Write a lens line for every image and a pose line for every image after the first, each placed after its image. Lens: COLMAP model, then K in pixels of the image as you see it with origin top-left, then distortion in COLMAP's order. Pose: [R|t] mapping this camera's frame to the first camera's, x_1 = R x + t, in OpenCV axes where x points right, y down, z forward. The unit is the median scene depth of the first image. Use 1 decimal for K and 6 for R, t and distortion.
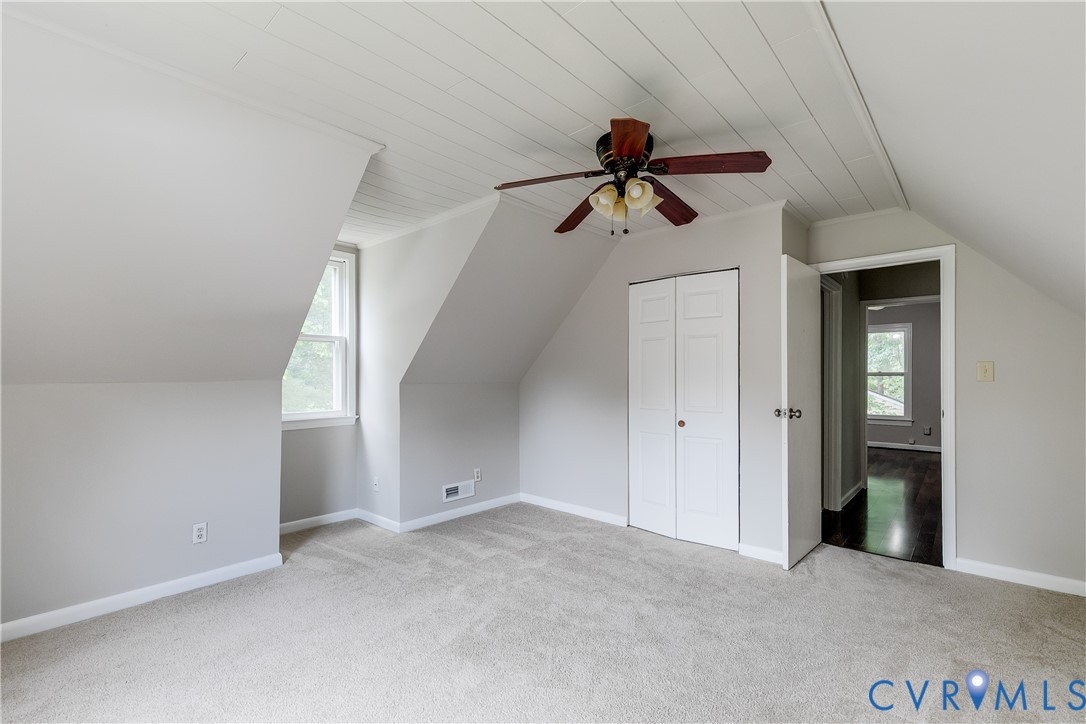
lens RADIAL K [[492.1, 0, 566.5], [0, 492.1, 366.2], [0, 0, 1]] dist [0.002622, 0.000280]
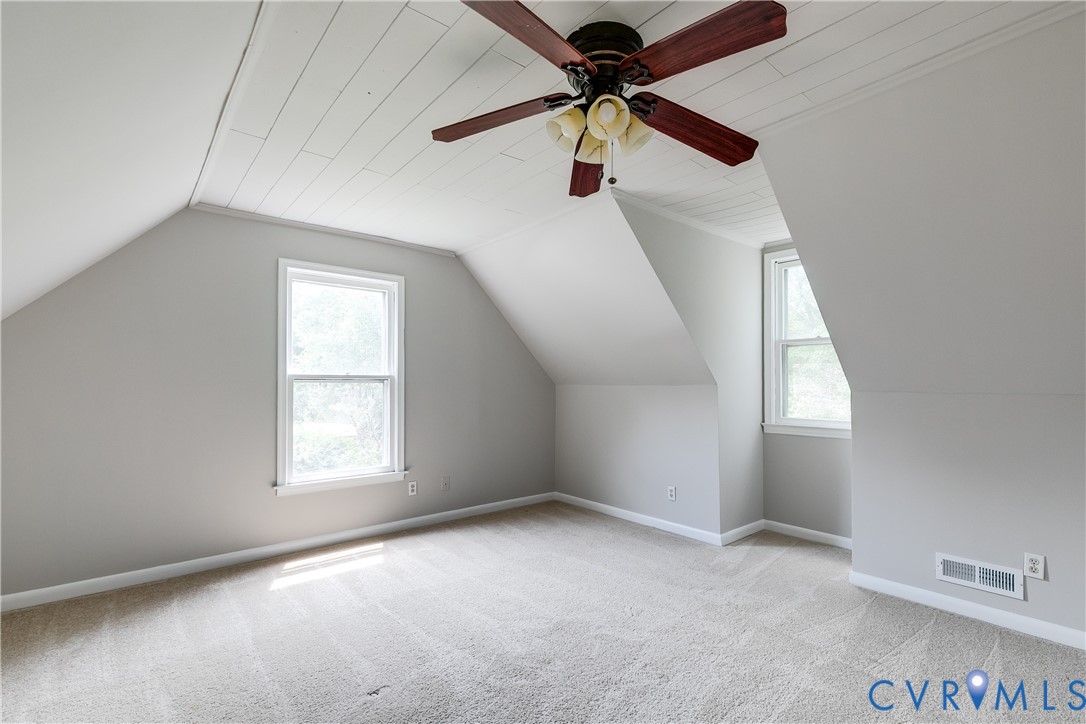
lens RADIAL K [[496.2, 0, 543.0], [0, 496.2, 362.0], [0, 0, 1]] dist [0.002445, 0.000262]
pose [[-0.165658, -0.034924, -0.985565, 0.582259], [0.012958, 0.999209, -0.037586, 0.011792], [0.986098, -0.018998, -0.165075, 0.712585]]
